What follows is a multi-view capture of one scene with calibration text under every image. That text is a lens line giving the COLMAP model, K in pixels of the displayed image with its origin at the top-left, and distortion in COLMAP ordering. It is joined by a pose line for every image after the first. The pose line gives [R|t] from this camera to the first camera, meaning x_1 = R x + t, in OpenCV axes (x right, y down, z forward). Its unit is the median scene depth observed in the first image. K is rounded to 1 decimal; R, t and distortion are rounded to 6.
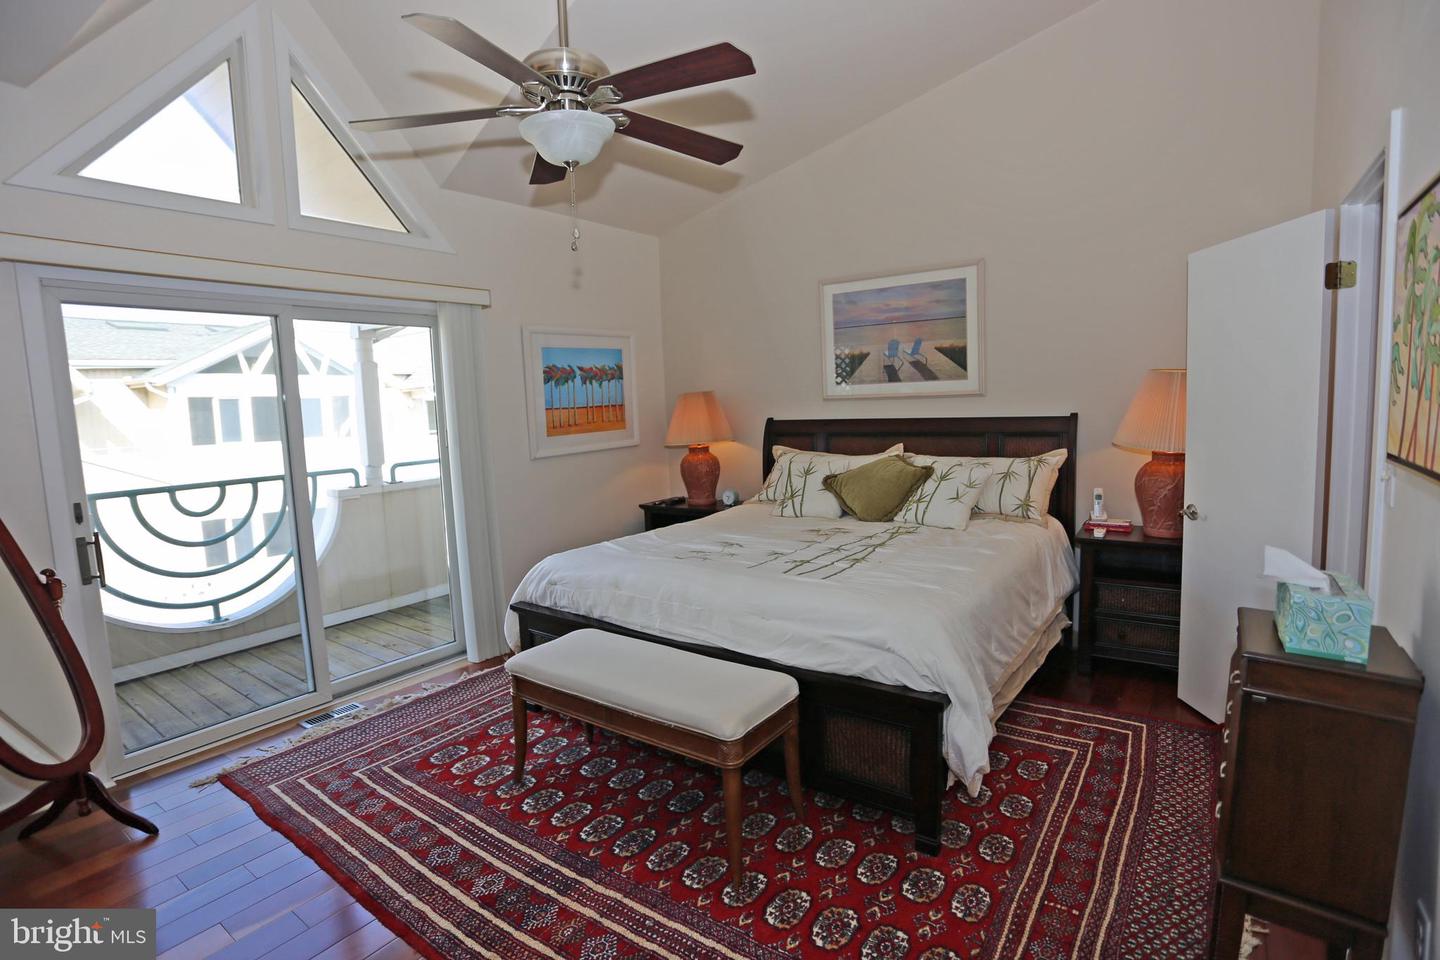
lens RADIAL K [[701.5, 0, 723.4], [0, 701.5, 477.2], [0, 0, 1]] dist [-0.081642, 0.037404]
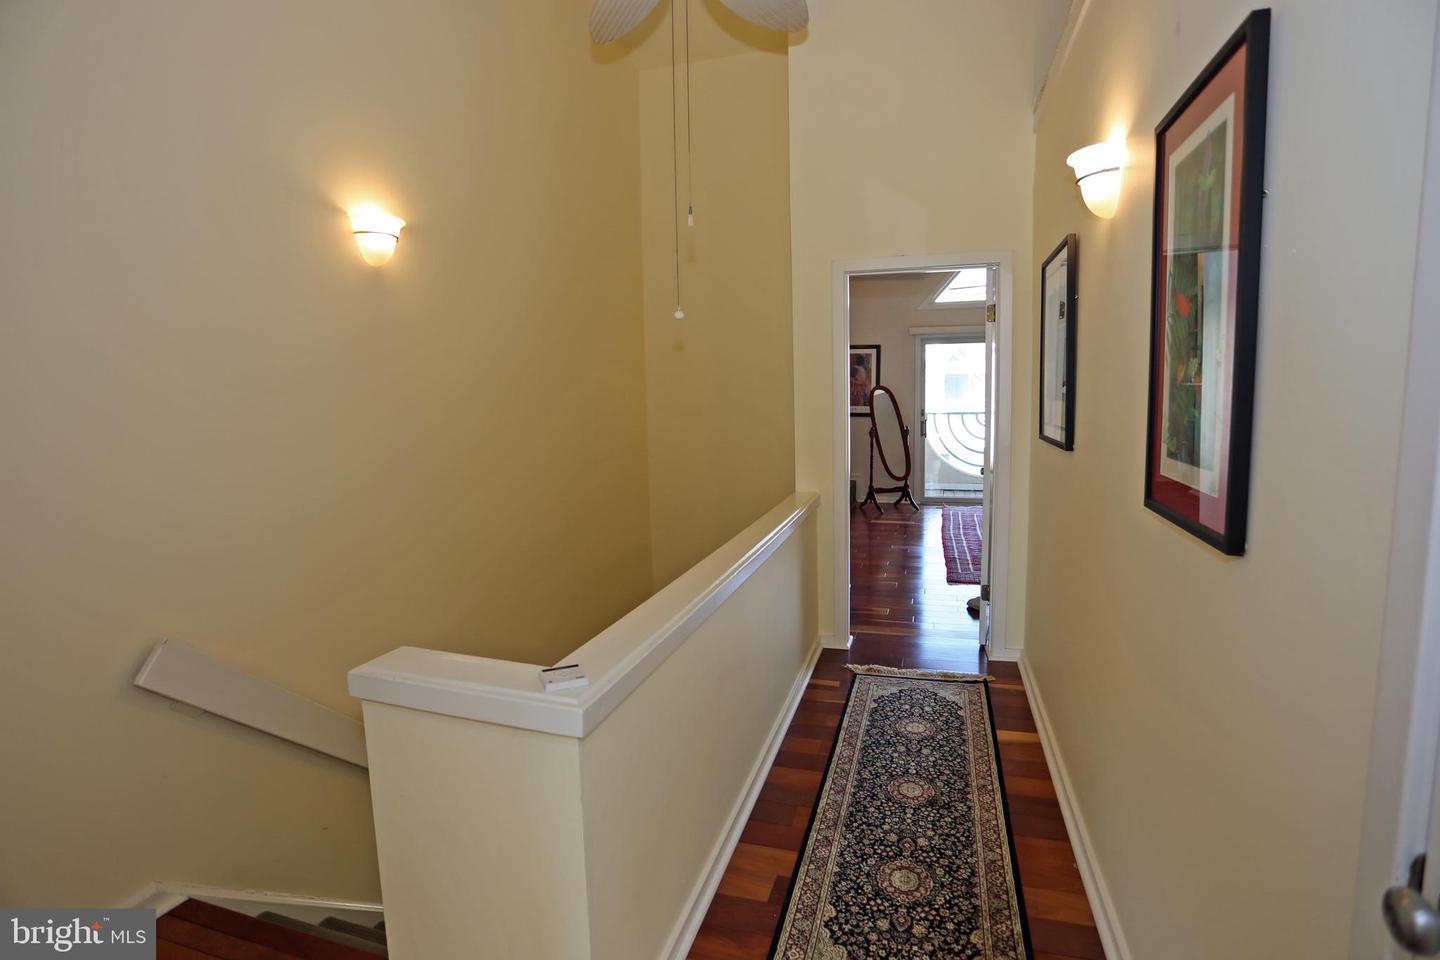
lens RADIAL K [[701.5, 0, 723.4], [0, 701.5, 477.2], [0, 0, 1]] dist [-0.081642, 0.037404]
pose [[0.314566, 0.157072, -0.936150, 1.822836], [-0.109296, 0.985649, 0.128651, 0.035581], [0.942922, 0.061848, 0.327219, -0.902683]]
